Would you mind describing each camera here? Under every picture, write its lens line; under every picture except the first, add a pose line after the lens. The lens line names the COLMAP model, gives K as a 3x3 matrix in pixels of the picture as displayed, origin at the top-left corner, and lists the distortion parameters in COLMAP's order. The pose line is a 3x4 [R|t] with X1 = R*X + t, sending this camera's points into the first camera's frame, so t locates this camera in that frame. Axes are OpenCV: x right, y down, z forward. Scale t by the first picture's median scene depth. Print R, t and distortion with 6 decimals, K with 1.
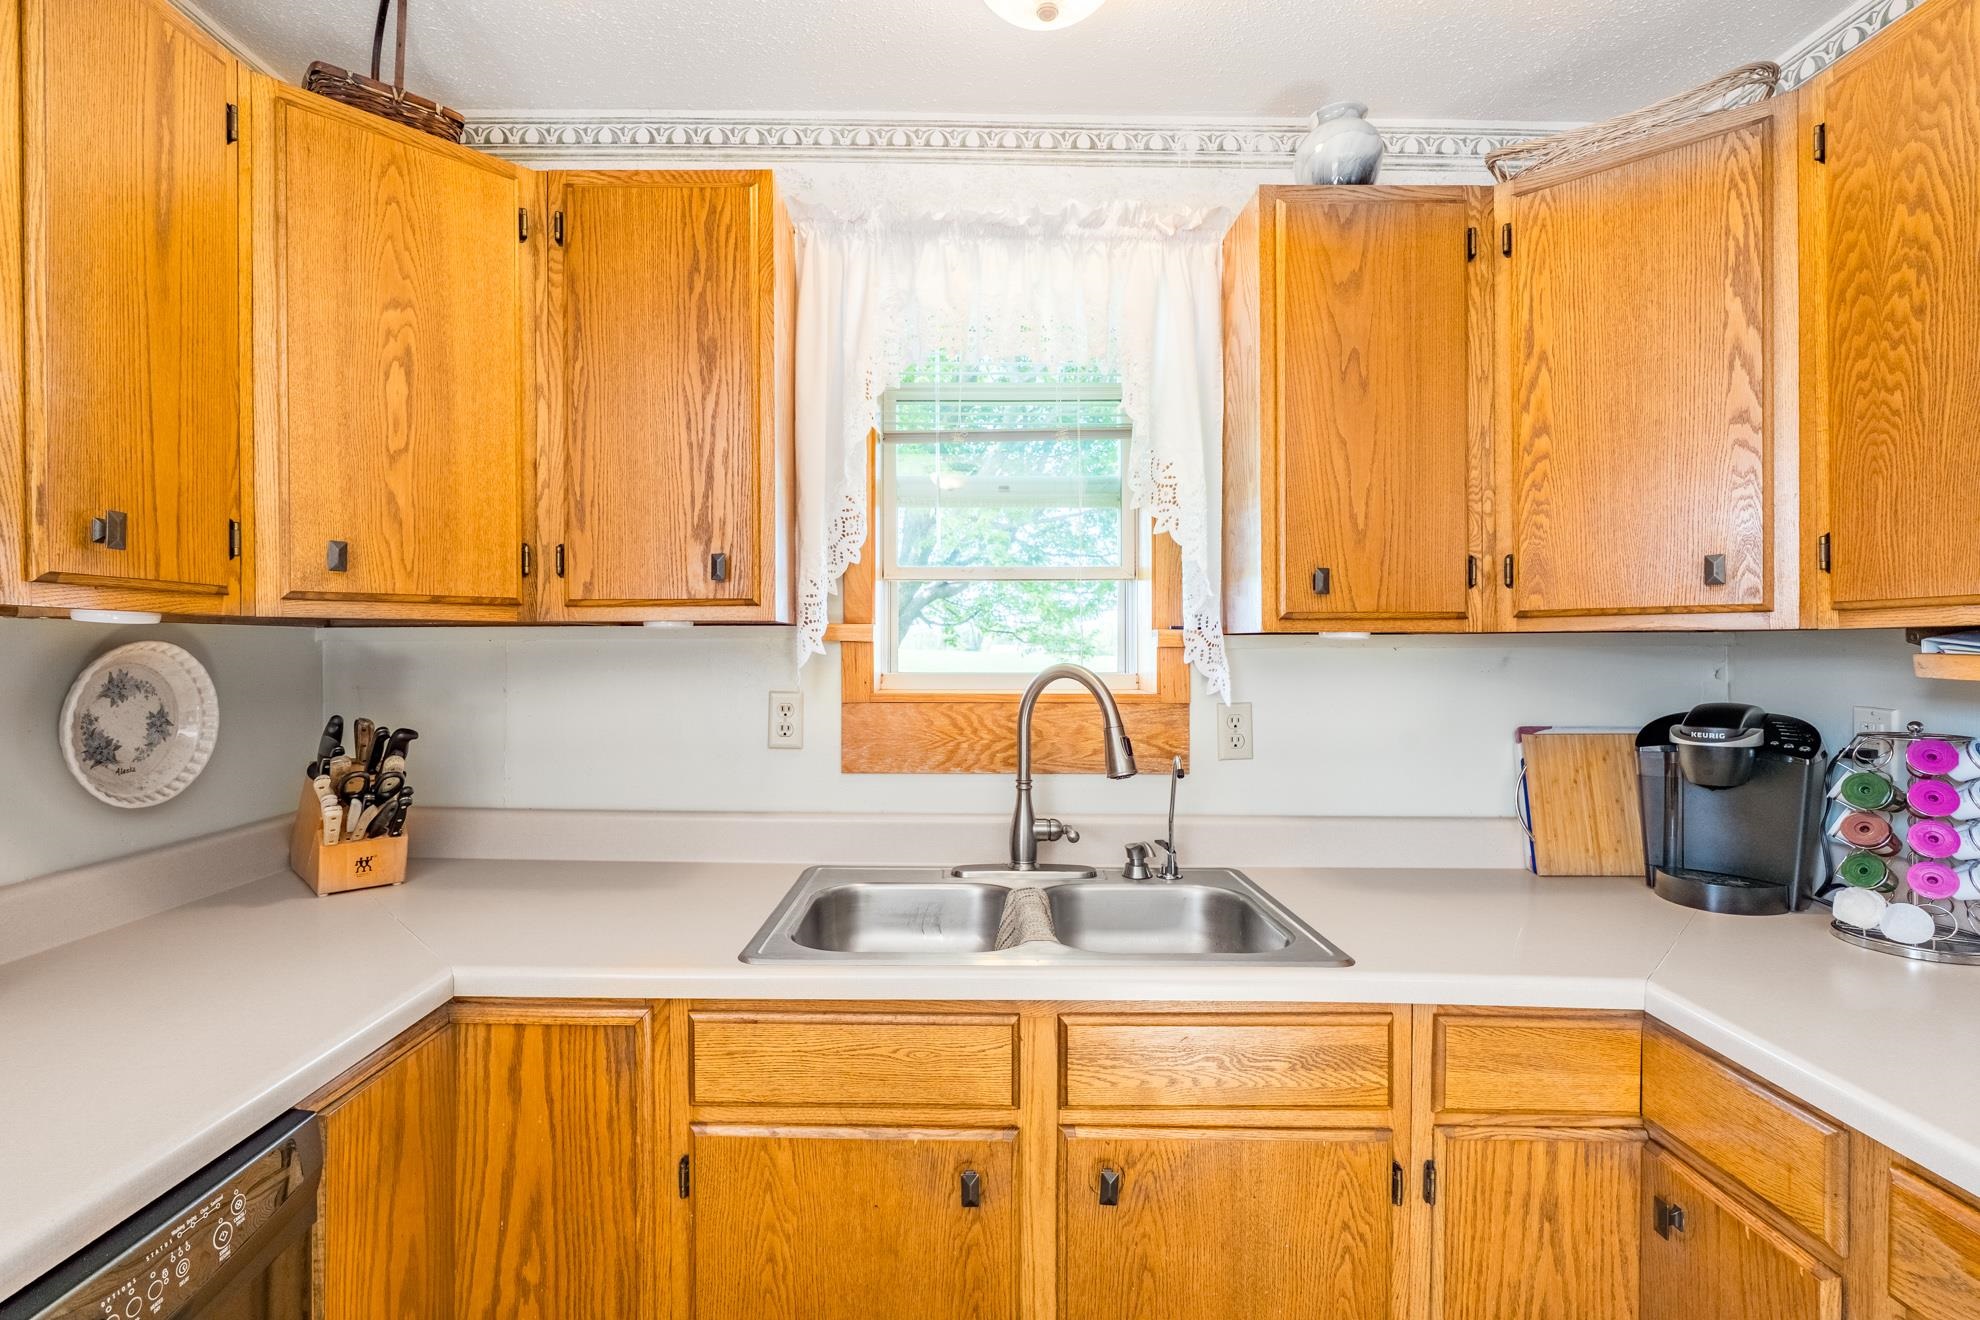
lens RADIAL K [[905.7, 0, 981.8], [0, 905.7, 652.6], [0, 0, 1]] dist [-0.001336, 0.000648]
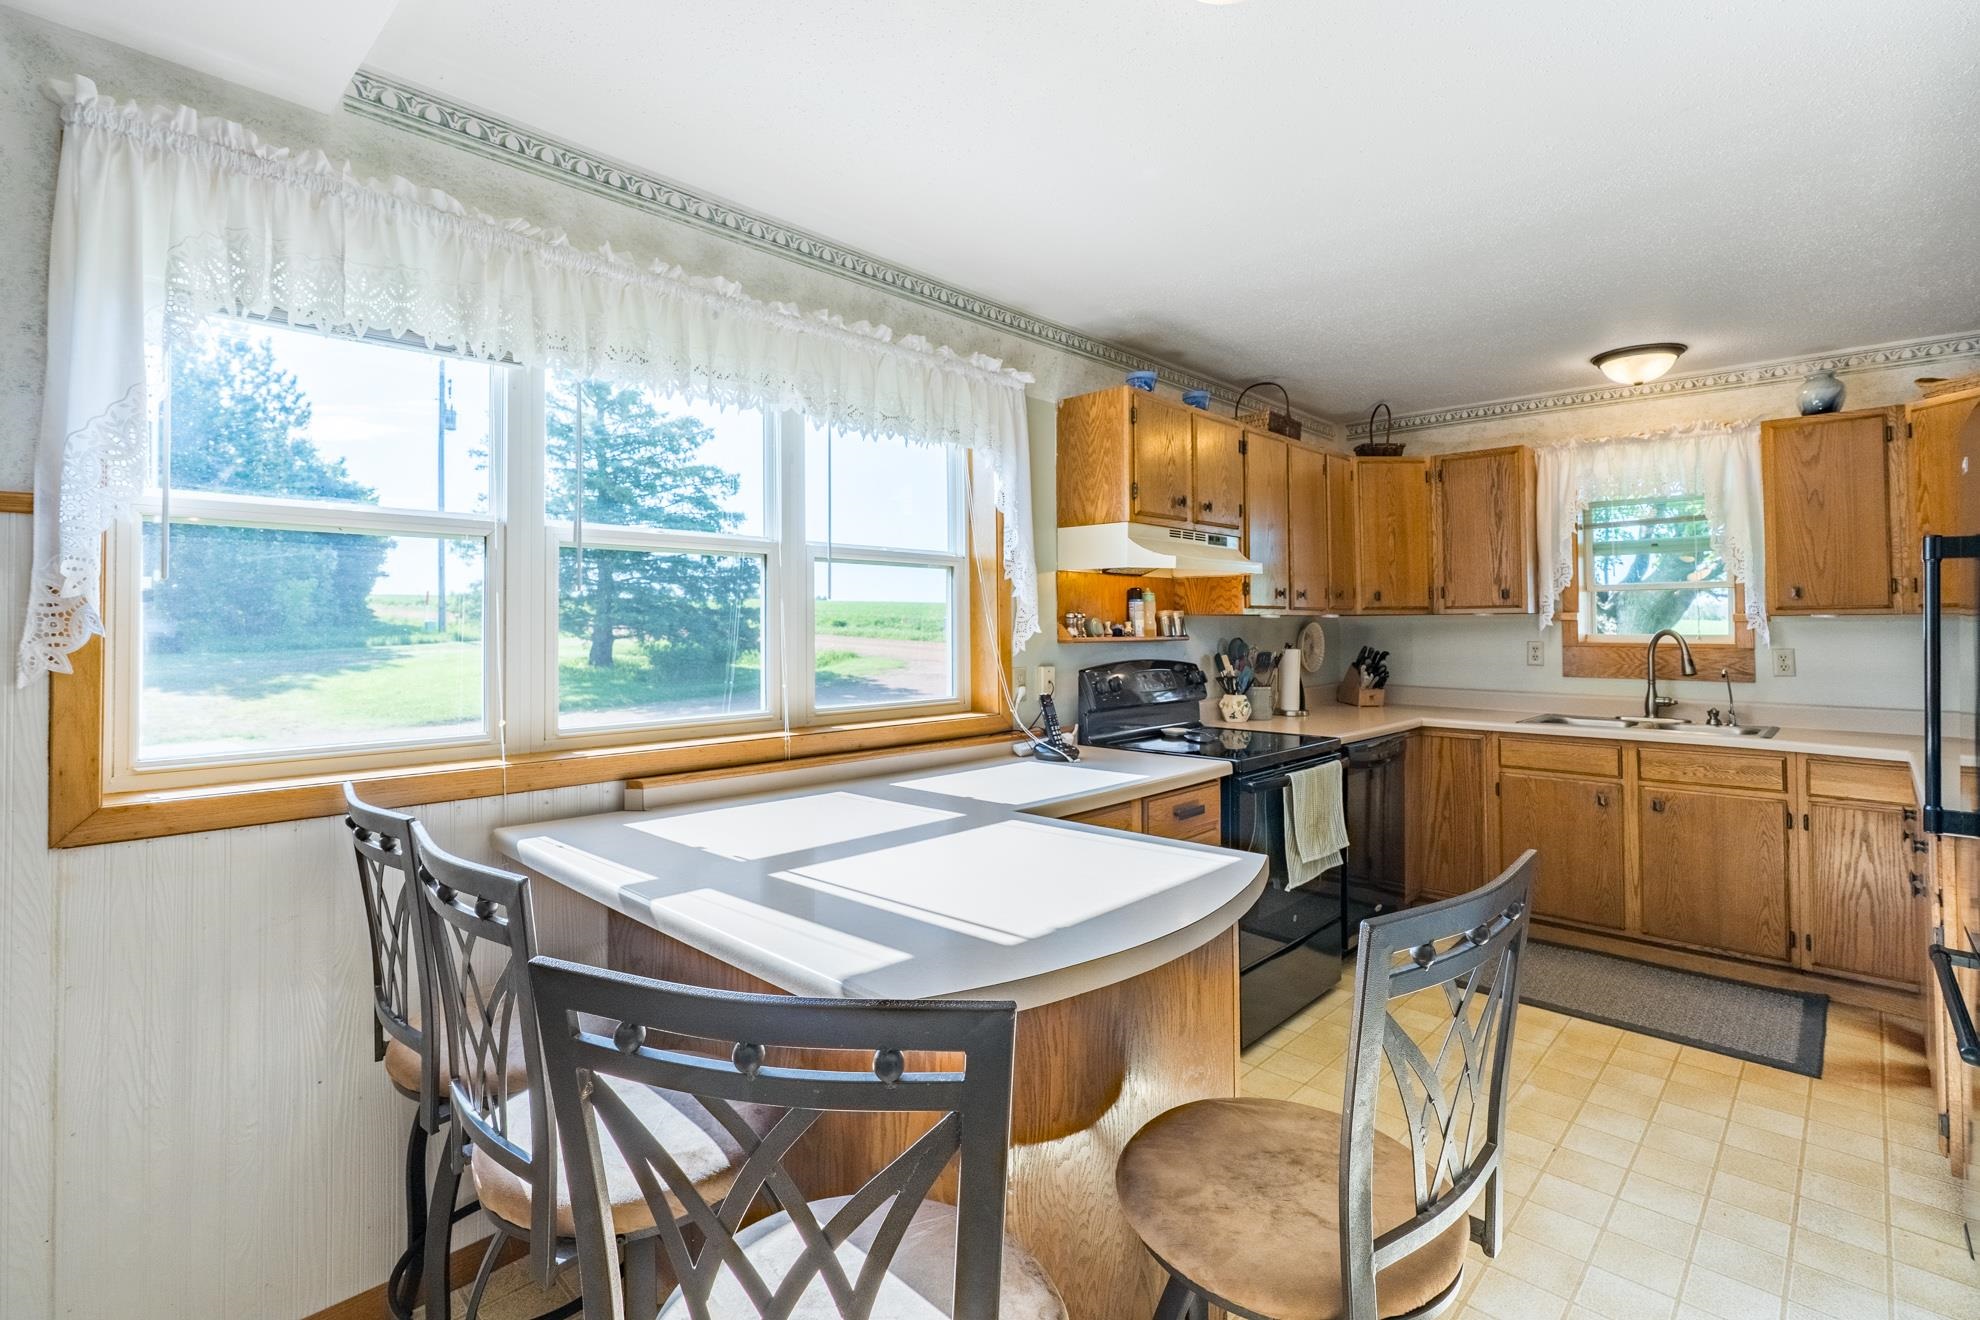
lens RADIAL K [[905.7, 0, 991.9], [0, 905.7, 600.3], [0, 0, 1]] dist [-0.001336, 0.000648]
pose [[0.712155, -0.022190, -0.701671, 0.521356], [0.001606, 0.999549, -0.029981, 0.005311], [0.702020, 0.020224, 0.711870, -2.016213]]
